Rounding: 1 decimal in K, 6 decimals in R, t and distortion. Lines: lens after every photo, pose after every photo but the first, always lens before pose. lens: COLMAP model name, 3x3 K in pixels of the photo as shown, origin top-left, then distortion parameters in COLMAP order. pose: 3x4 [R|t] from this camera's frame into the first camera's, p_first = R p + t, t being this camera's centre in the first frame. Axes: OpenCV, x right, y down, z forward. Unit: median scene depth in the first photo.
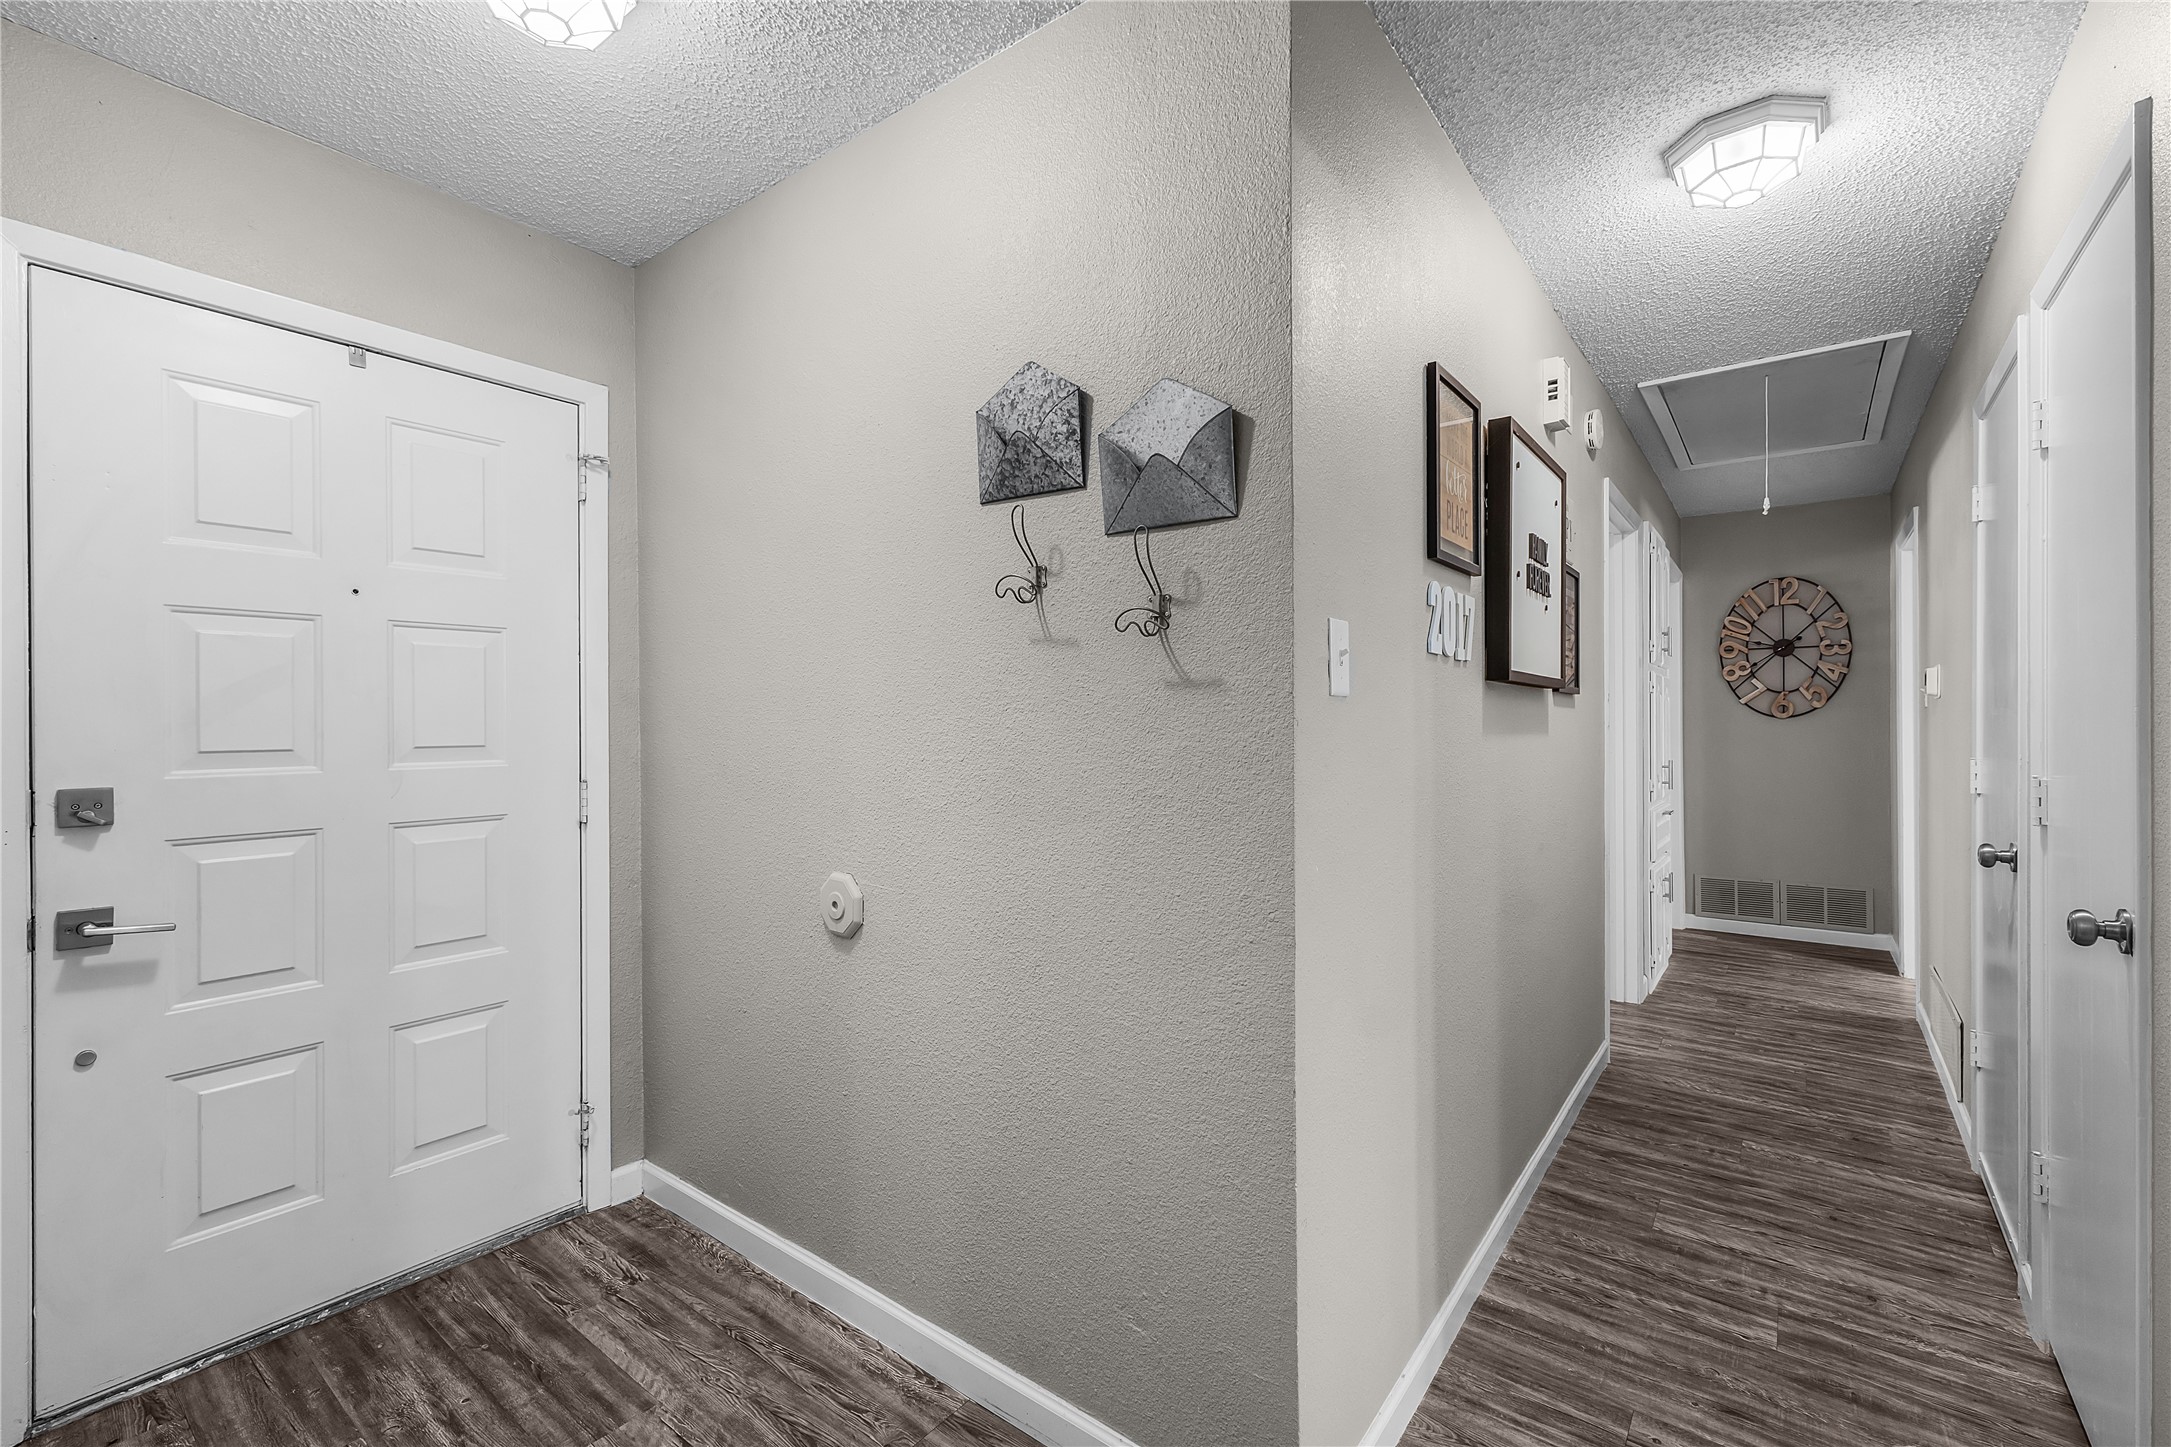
lens RADIAL K [[919.6, 0, 1093.3], [0, 919.6, 718.4], [0, 0, 1]] dist [0.004799, 0.000654]
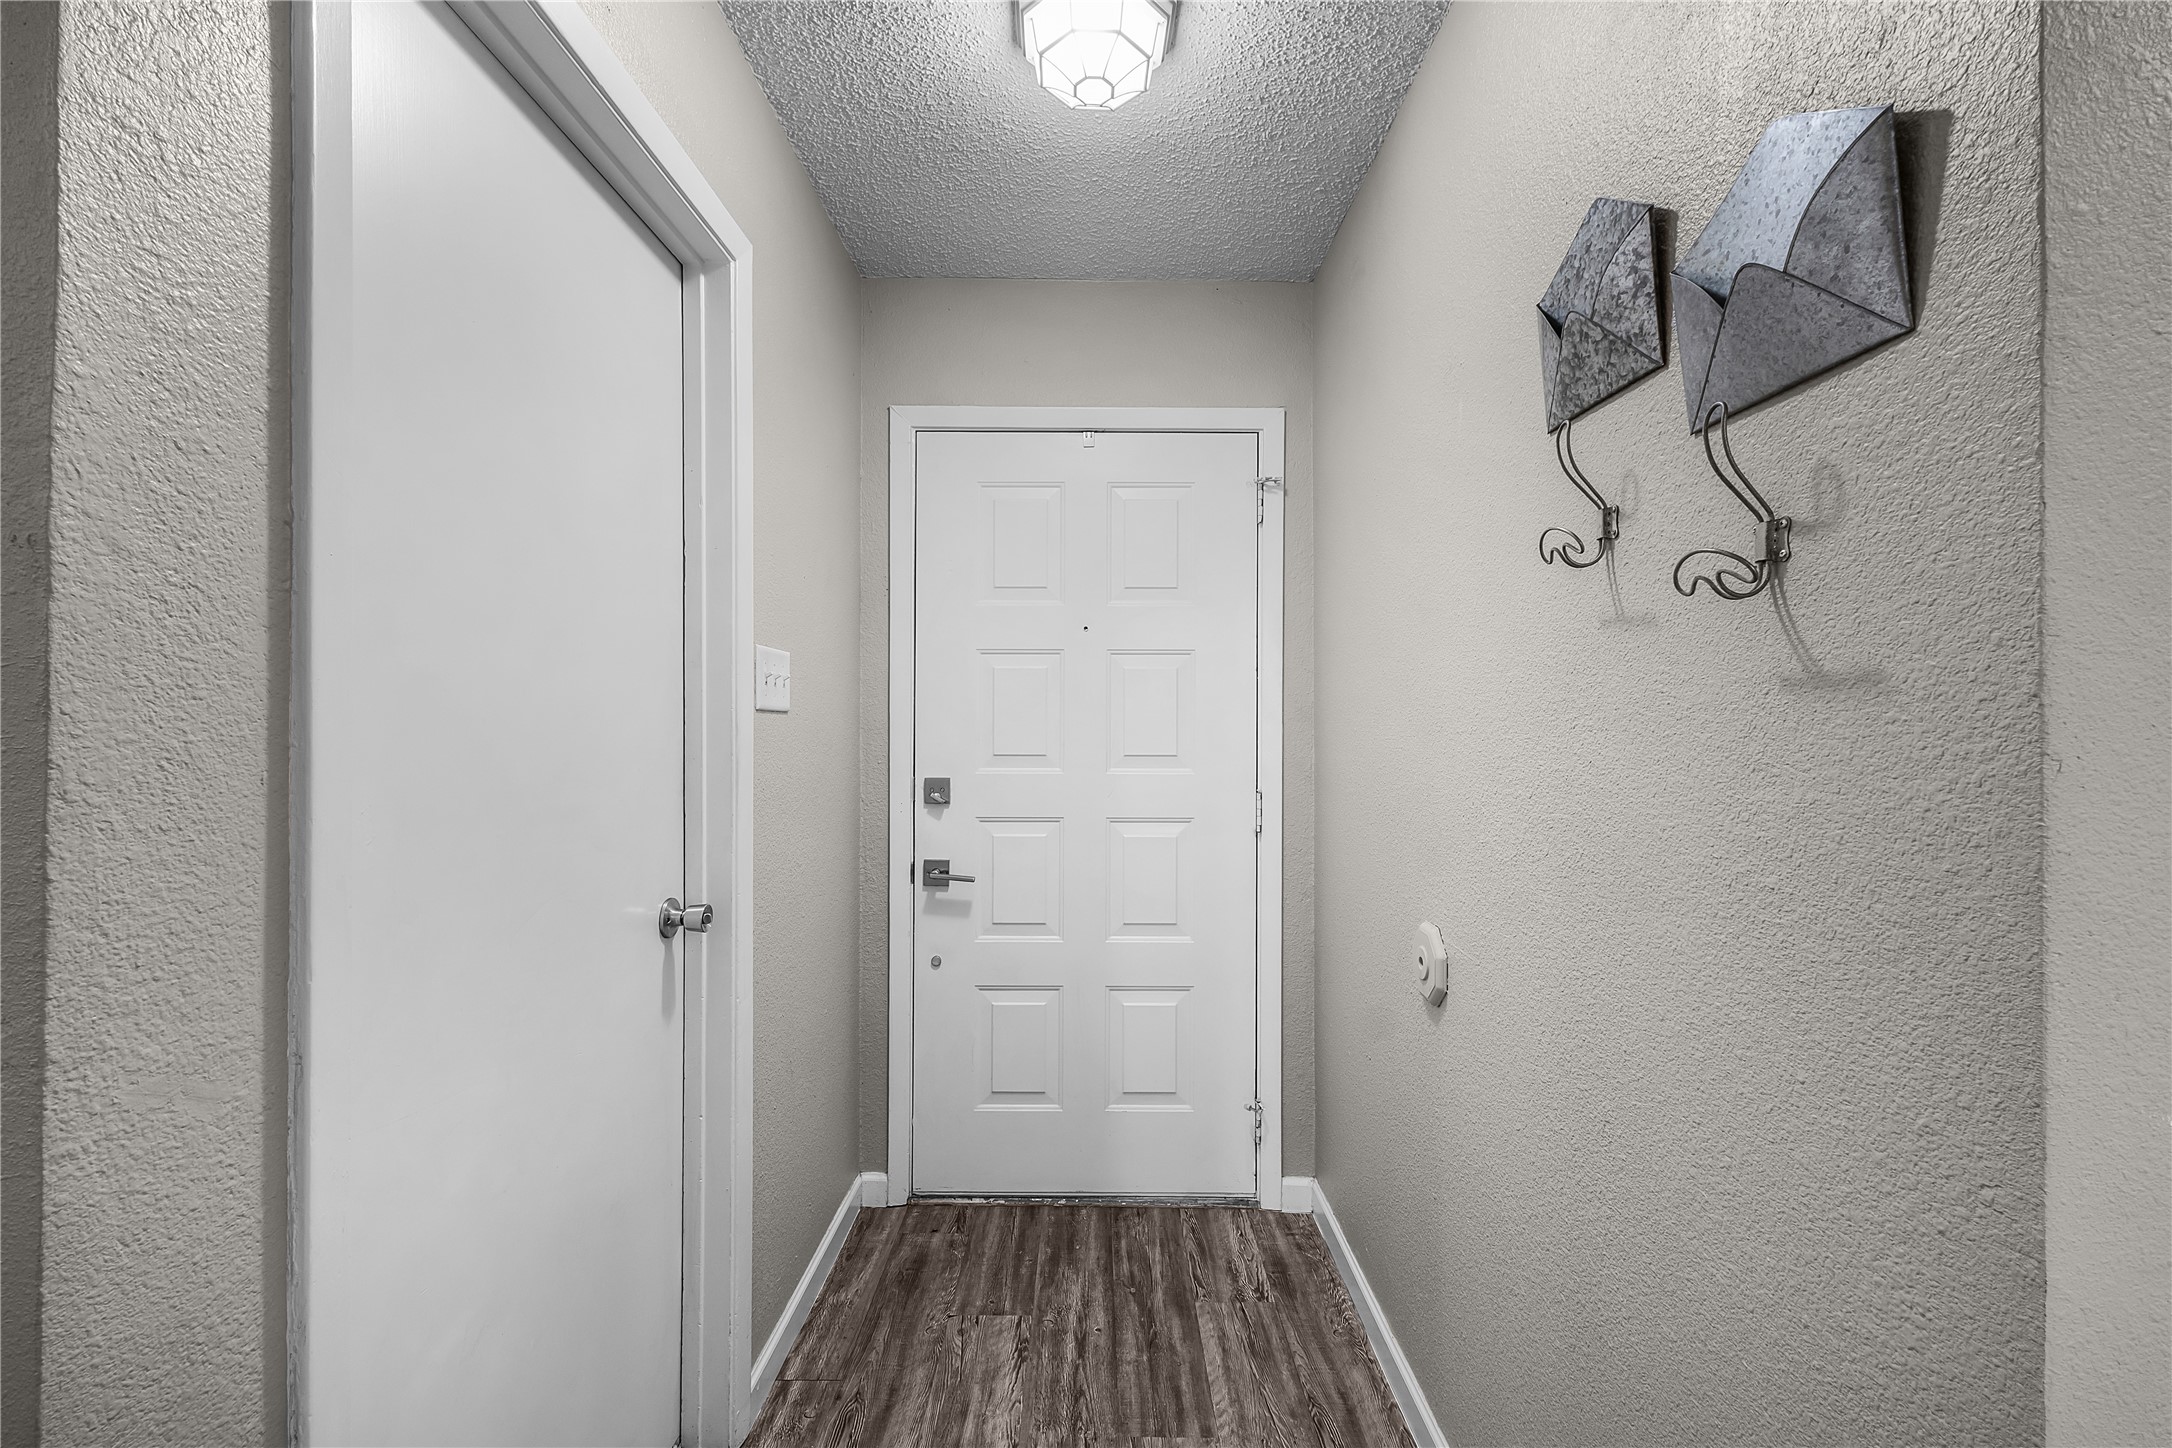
lens RADIAL K [[924.5, 0, 1090.2], [0, 924.5, 721.0], [0, 0, 1]] dist [0.008257, -0.000161]
pose [[0.606186, -0.000936, -0.795322, 0.214081], [-0.004036, 0.999983, -0.004254, -0.008827], [0.795312, 0.005789, 0.606172, 0.276644]]
